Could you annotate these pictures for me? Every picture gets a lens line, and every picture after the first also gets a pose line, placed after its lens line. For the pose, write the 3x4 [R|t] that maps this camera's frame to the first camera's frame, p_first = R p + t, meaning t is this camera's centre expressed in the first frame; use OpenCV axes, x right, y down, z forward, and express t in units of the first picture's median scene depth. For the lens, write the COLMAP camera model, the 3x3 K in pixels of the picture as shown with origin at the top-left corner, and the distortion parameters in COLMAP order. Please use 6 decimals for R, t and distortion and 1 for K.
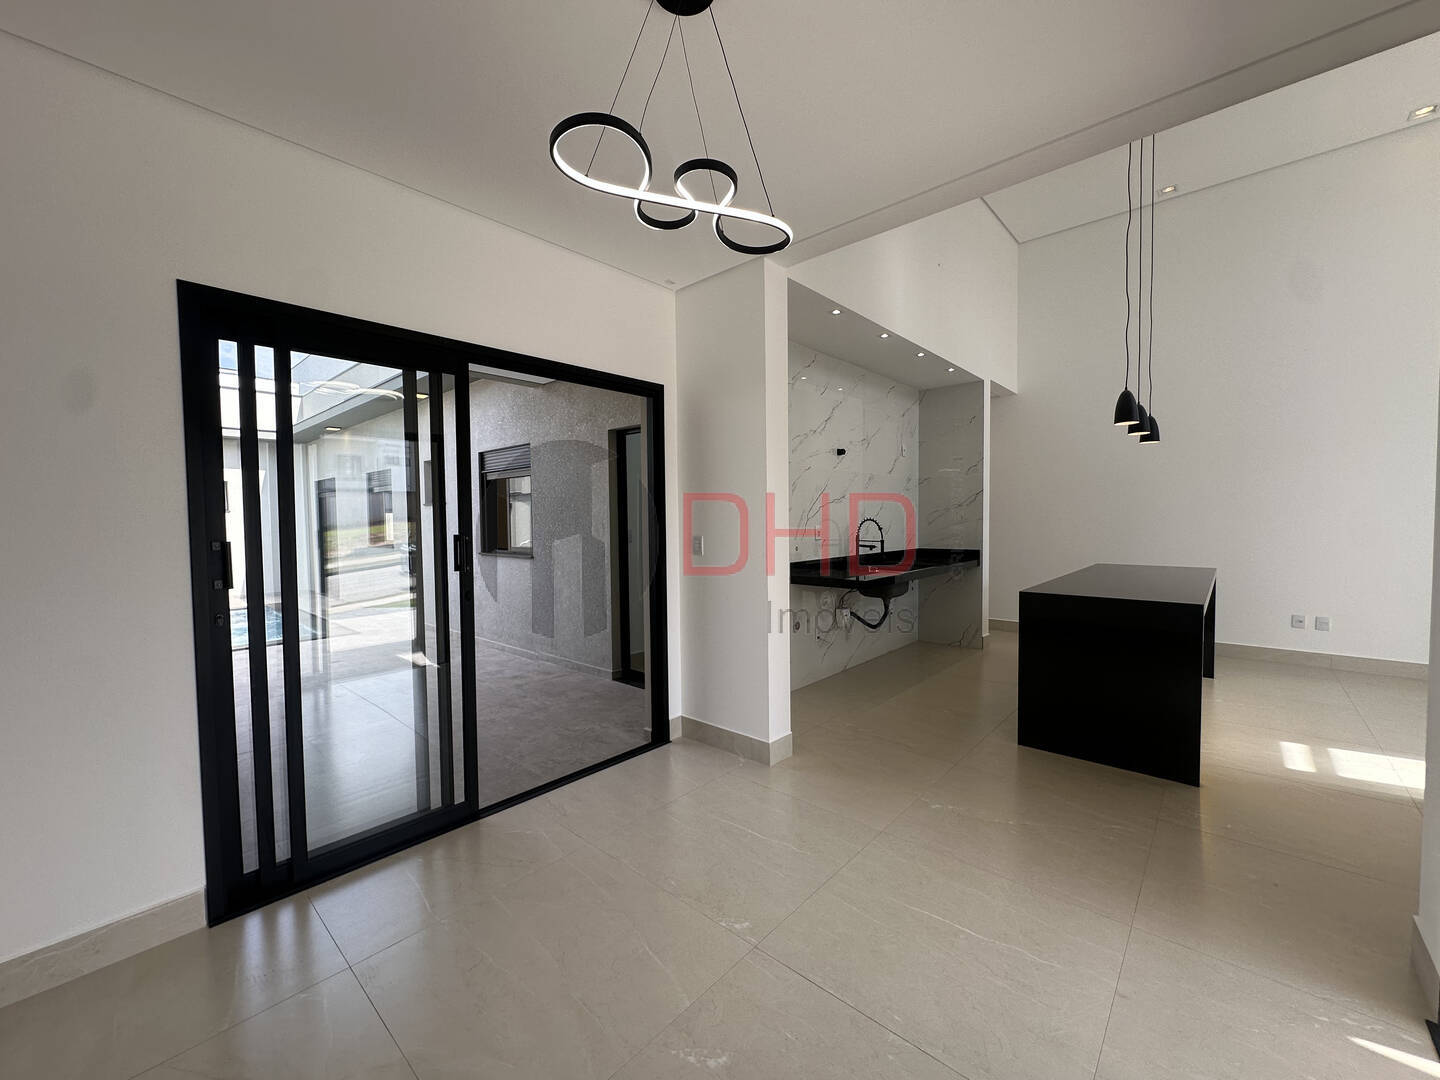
lens RADIAL K [[572.3, 0, 720.9], [0, 572.3, 540.3], [0, 0, 1]] dist [-0.000964, -0.000244]
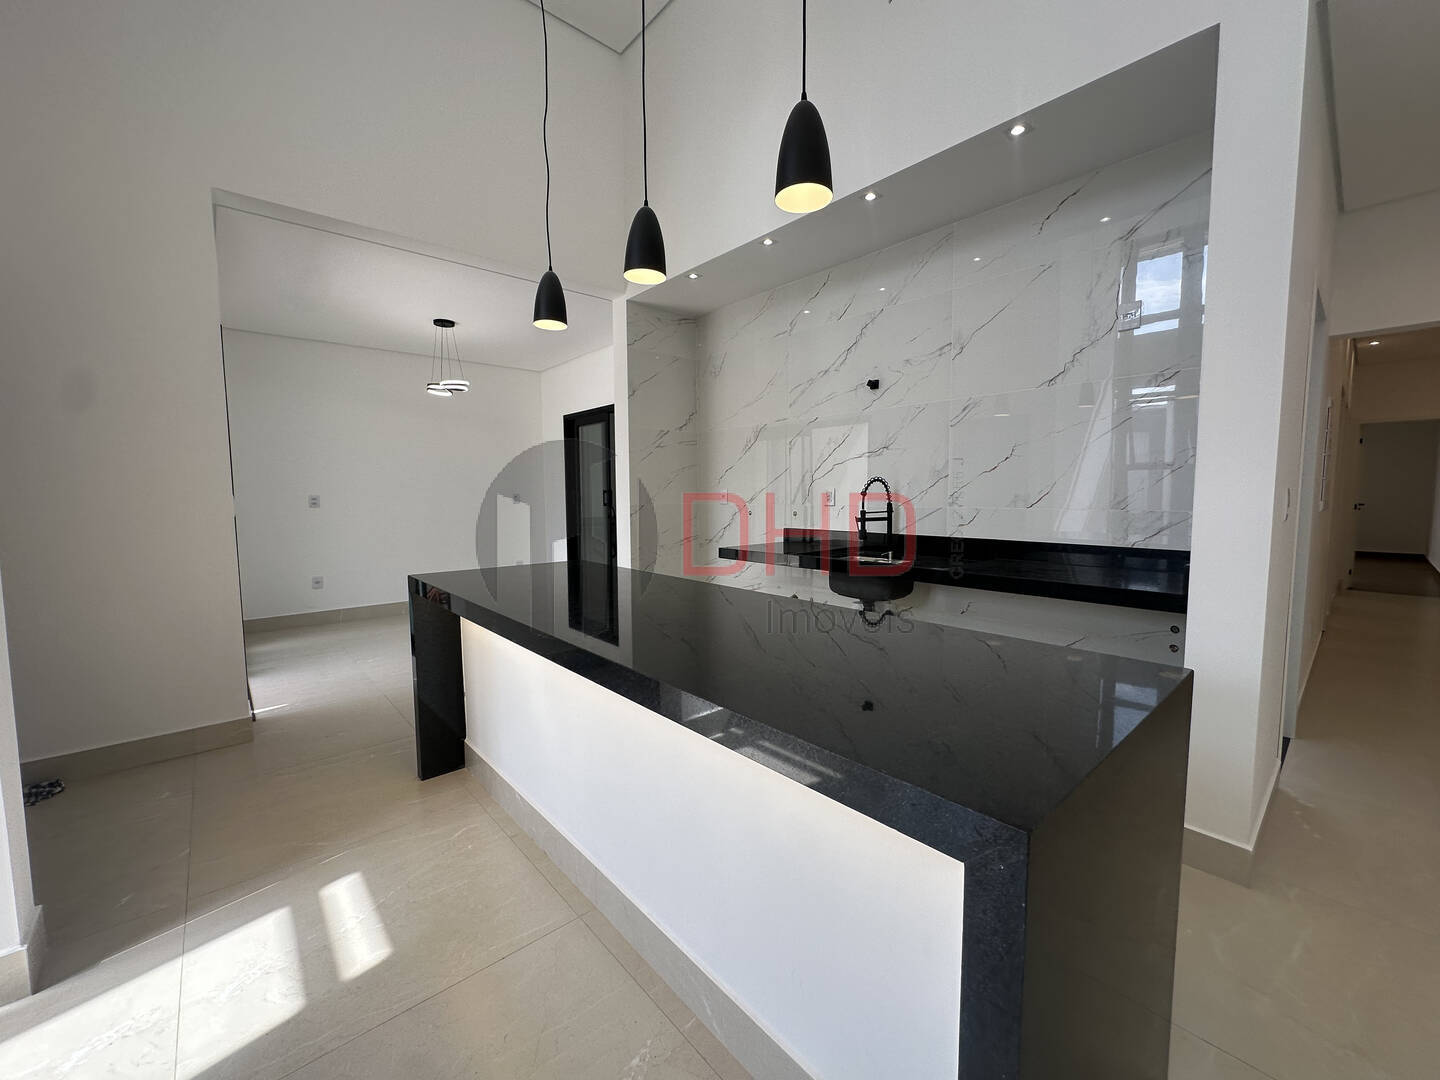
lens RADIAL K [[572.3, 0, 709.1], [0, 572.3, 535.2], [0, 0, 1]] dist [-0.000964, -0.000244]
pose [[-0.116013, 0.084191, -0.989673, 0.947312], [-0.030687, 0.995622, 0.088294, -0.025549], [0.992774, 0.040613, -0.112922, 0.888461]]
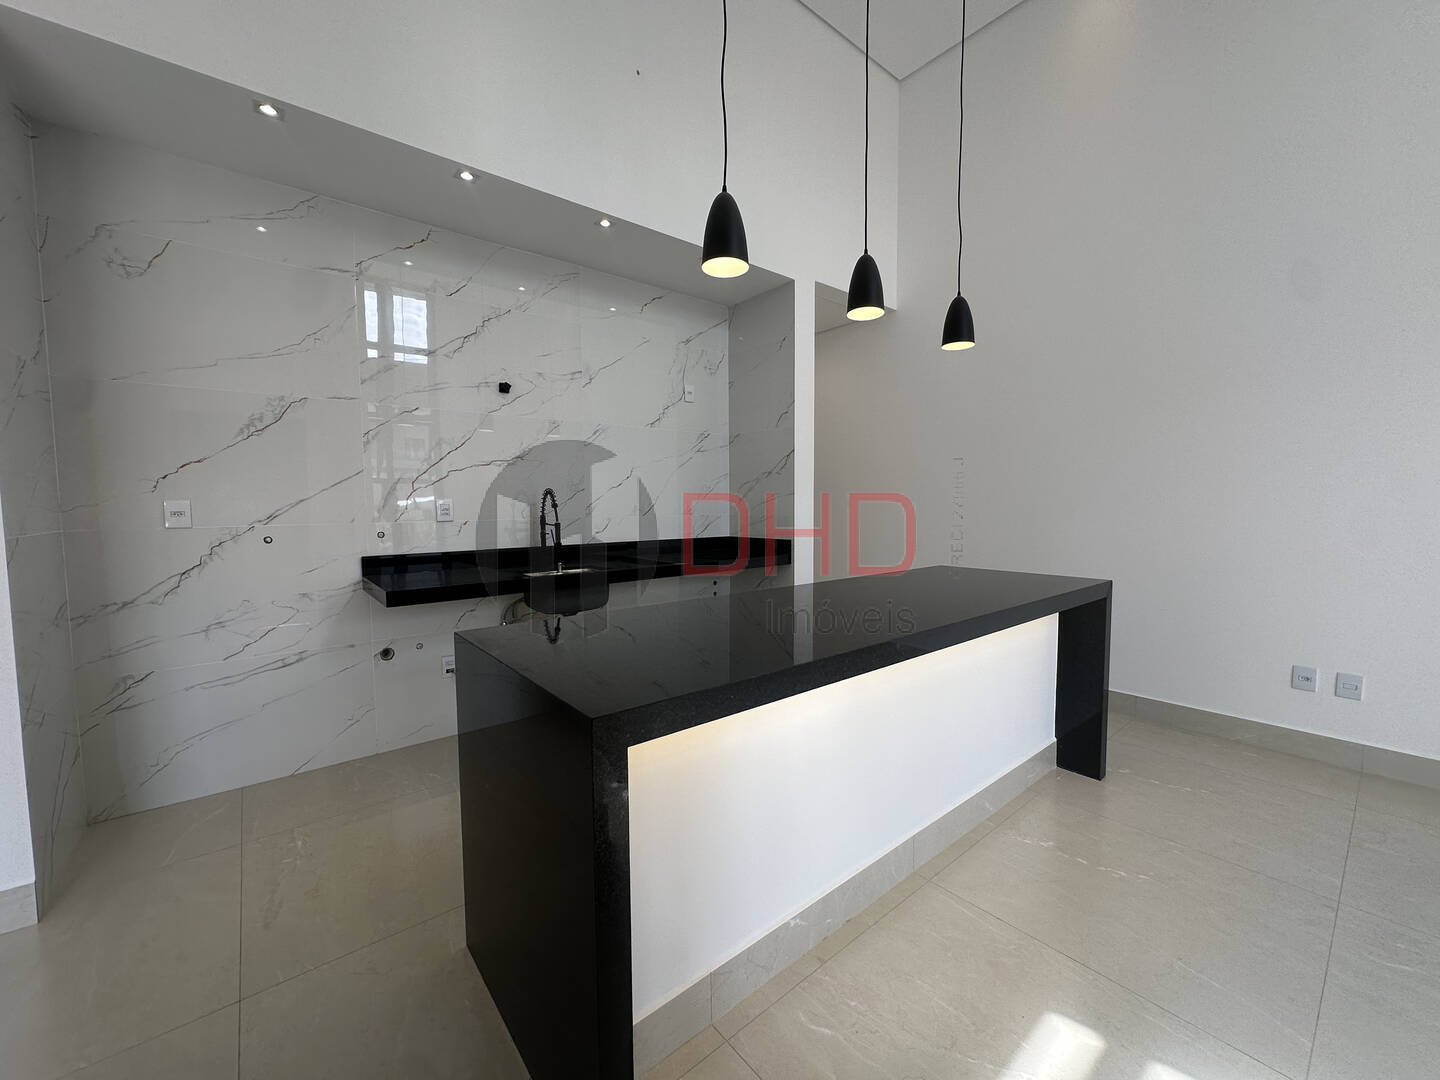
lens RADIAL K [[572.3, 0, 715.6], [0, 572.3, 540.6], [0, 0, 1]] dist [-0.000964, -0.000244]
pose [[0.988727, 0.017044, -0.148756, 0.537521], [-0.011848, 0.999291, 0.035748, -0.006431], [0.149260, -0.033582, 0.988228, 0.376680]]
